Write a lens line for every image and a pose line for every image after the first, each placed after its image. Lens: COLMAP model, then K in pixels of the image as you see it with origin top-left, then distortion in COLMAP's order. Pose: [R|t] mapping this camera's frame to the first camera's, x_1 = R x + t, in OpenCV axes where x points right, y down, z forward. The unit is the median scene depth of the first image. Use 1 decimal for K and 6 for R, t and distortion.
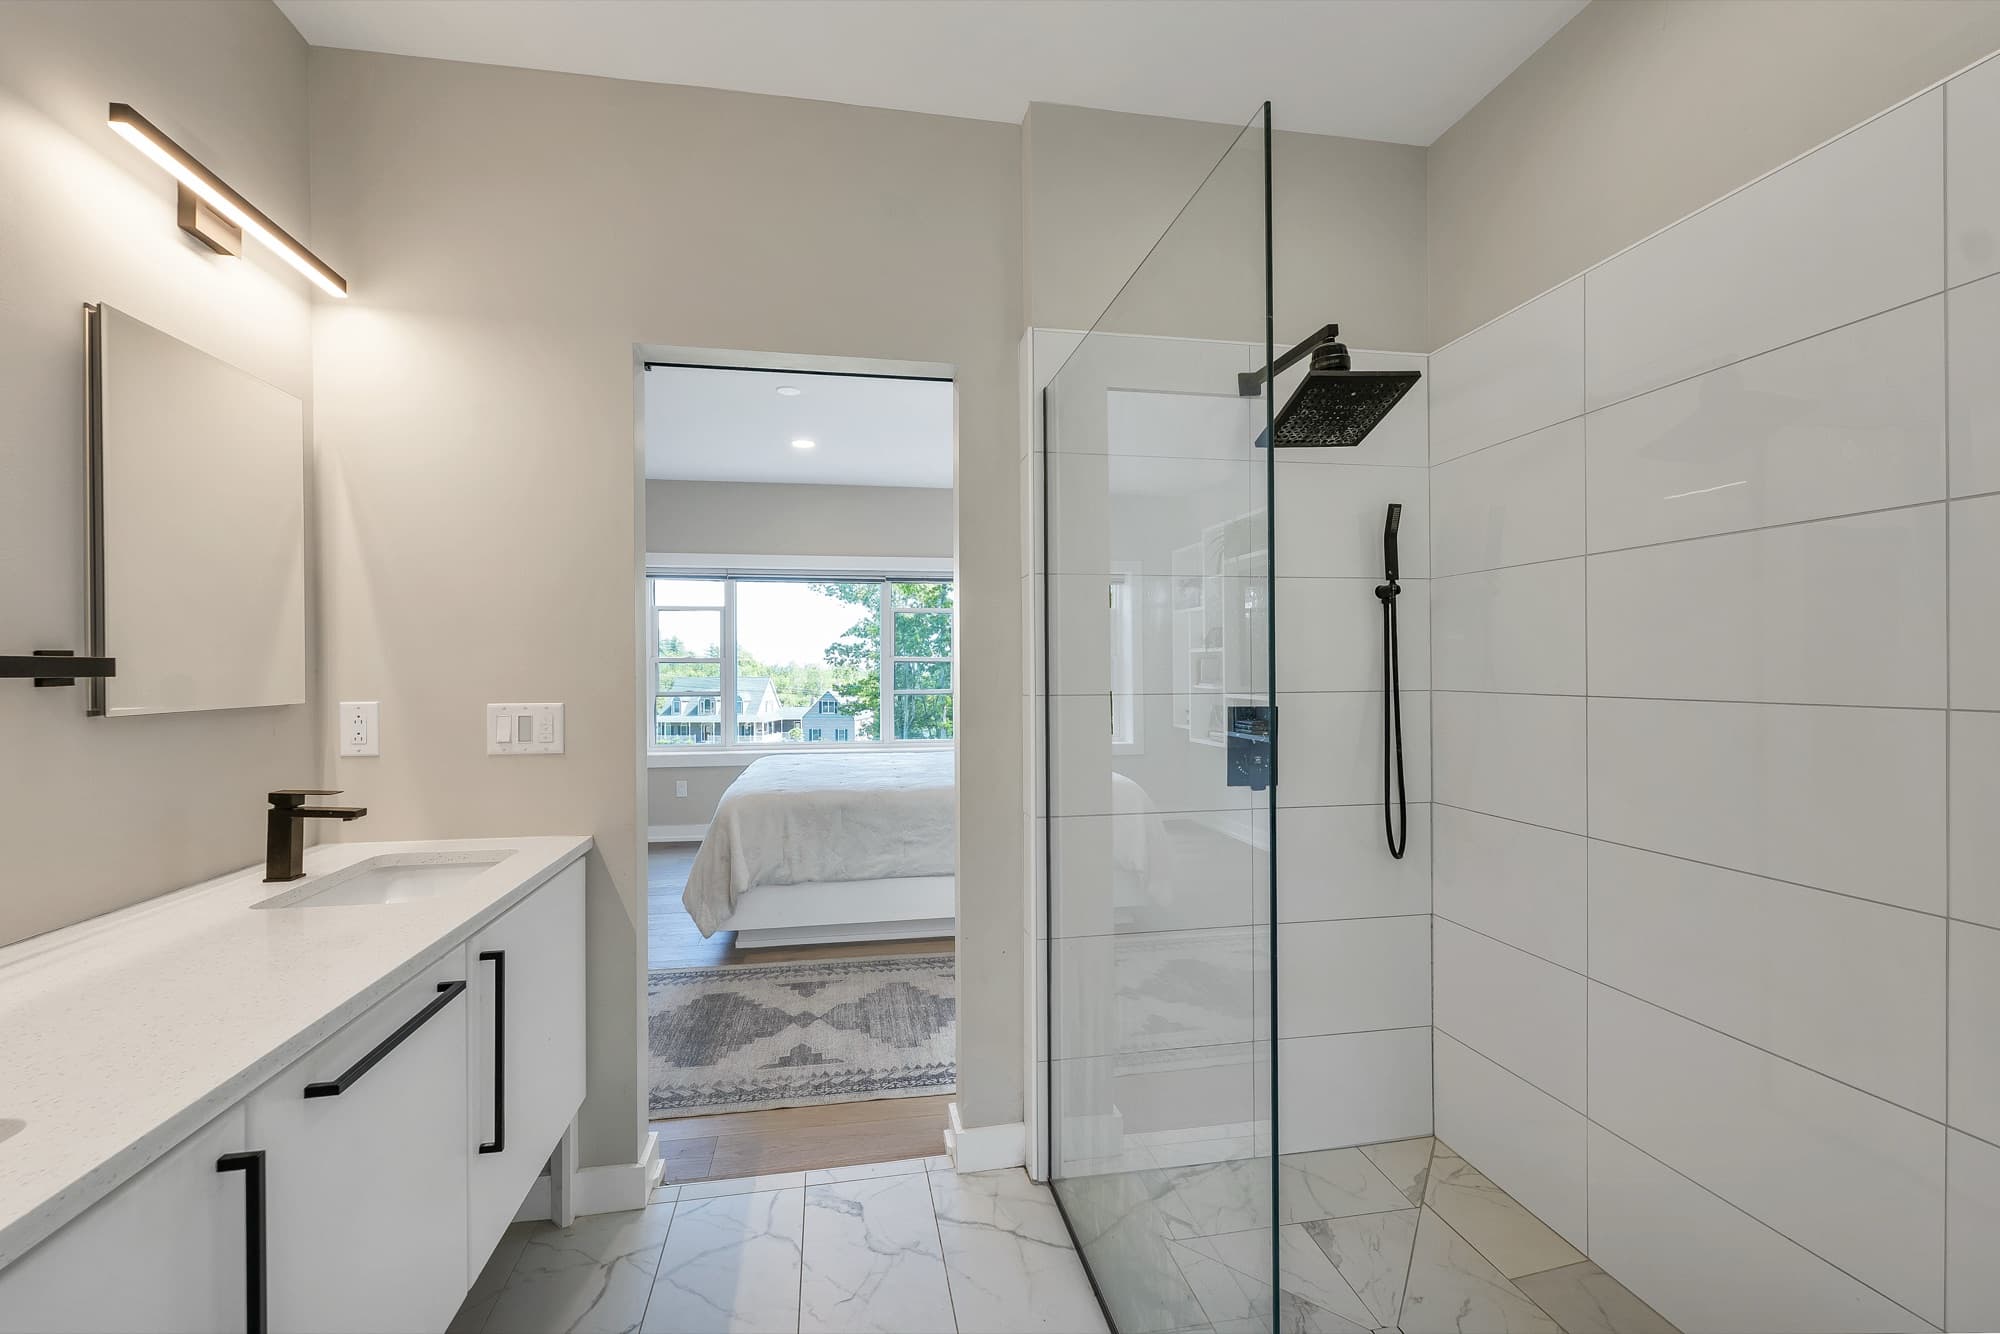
lens RADIAL K [[826.6, 0, 1005.0], [0, 826.6, 667.8], [0, 0, 1]] dist [0.002974, -0.000003]
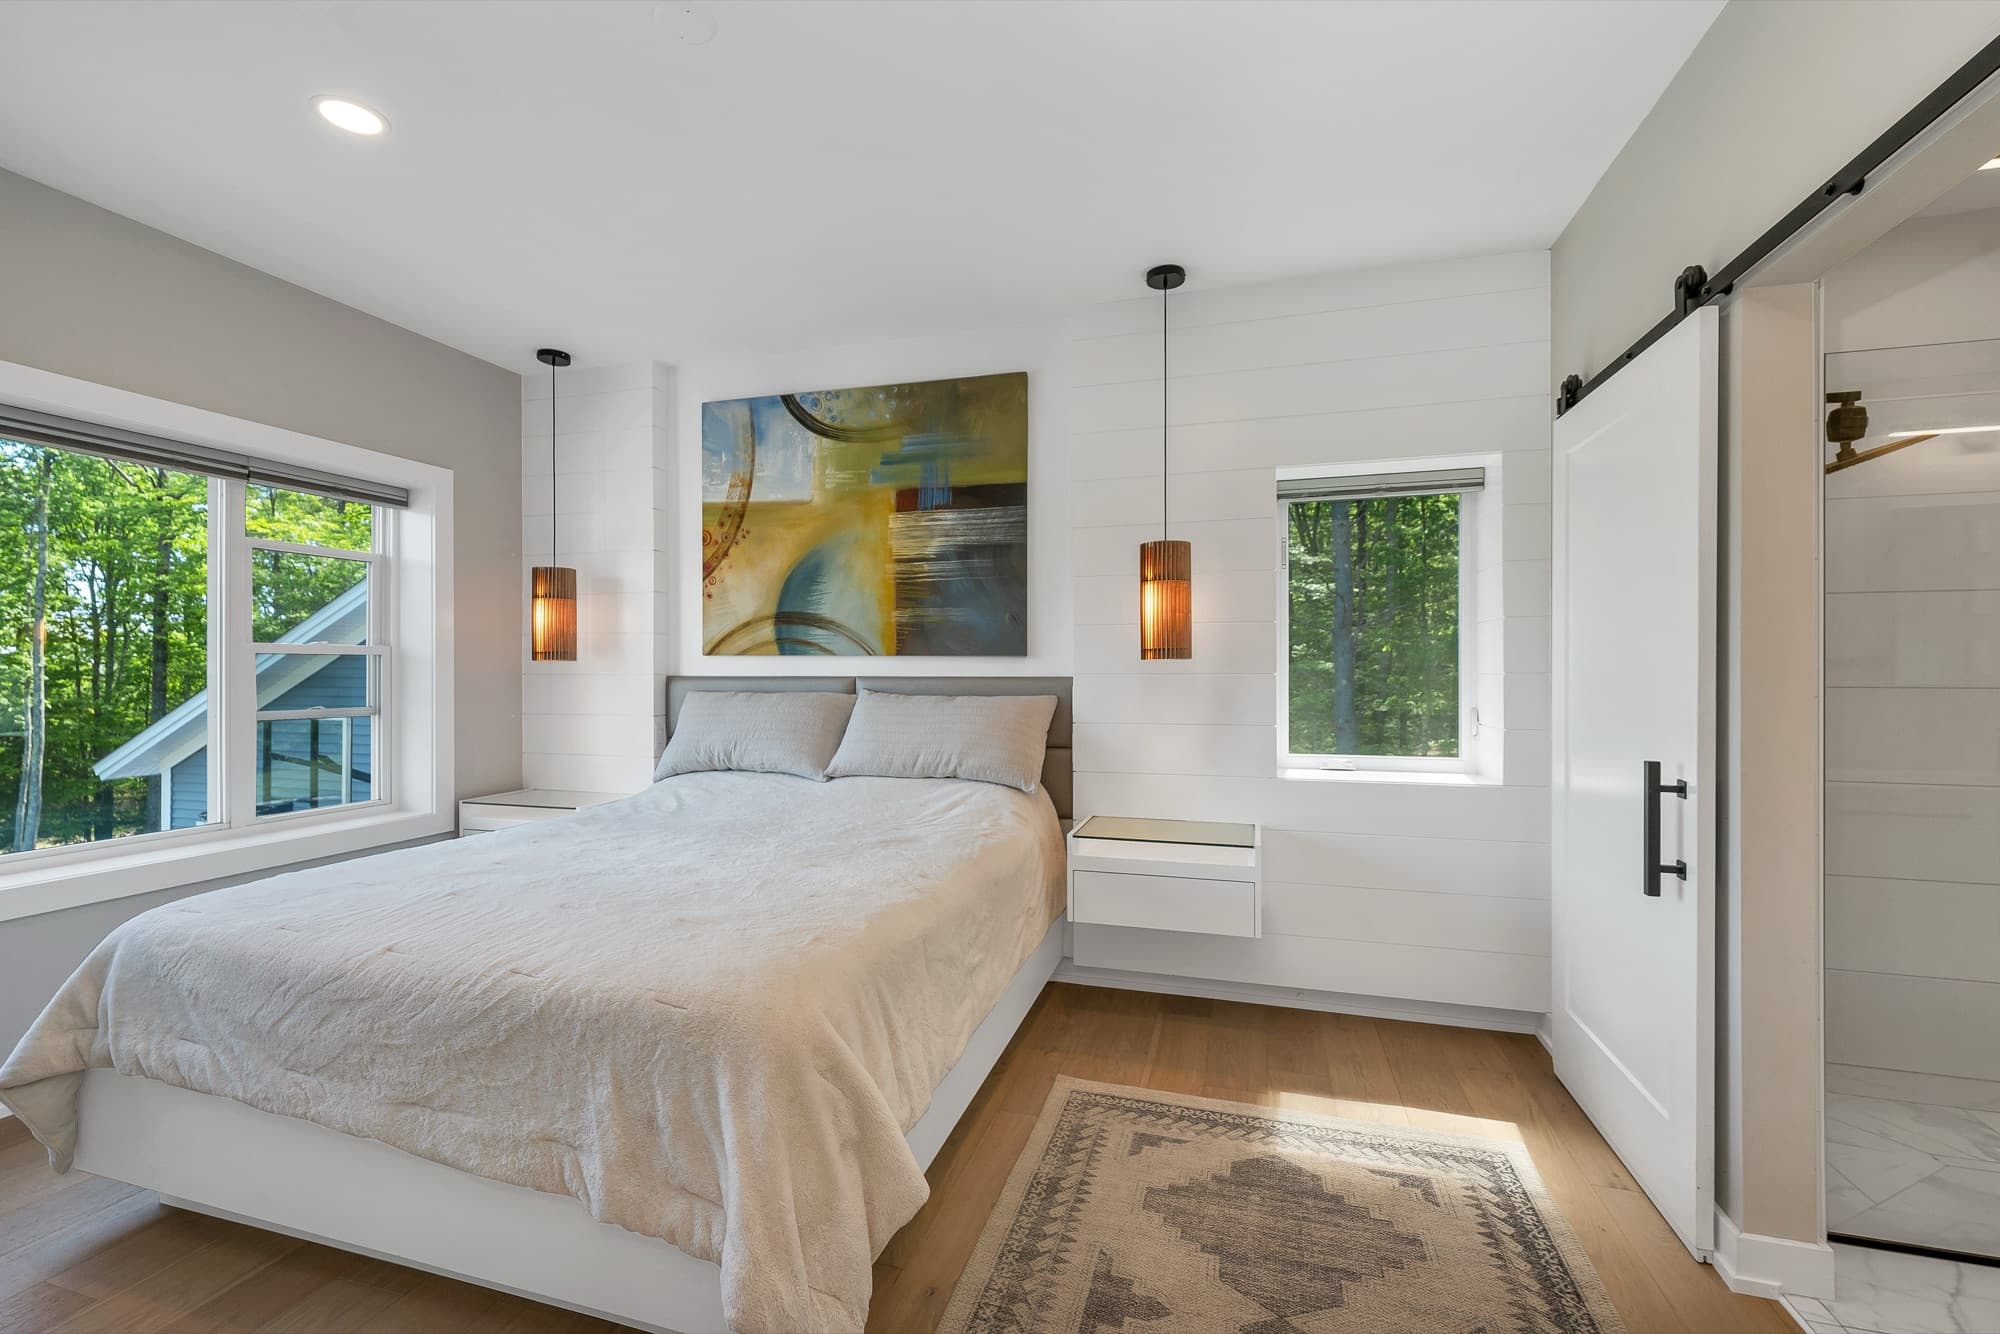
lens RADIAL K [[826.6, 0, 996.7], [0, 826.6, 675.9], [0, 0, 1]] dist [0.002974, -0.000003]
pose [[0.482487, 0.005579, 0.875886, -0.709294], [-0.001685, 0.999984, -0.005441, 0.013552], [-0.875902, 0.001150, 0.482488, 0.821035]]
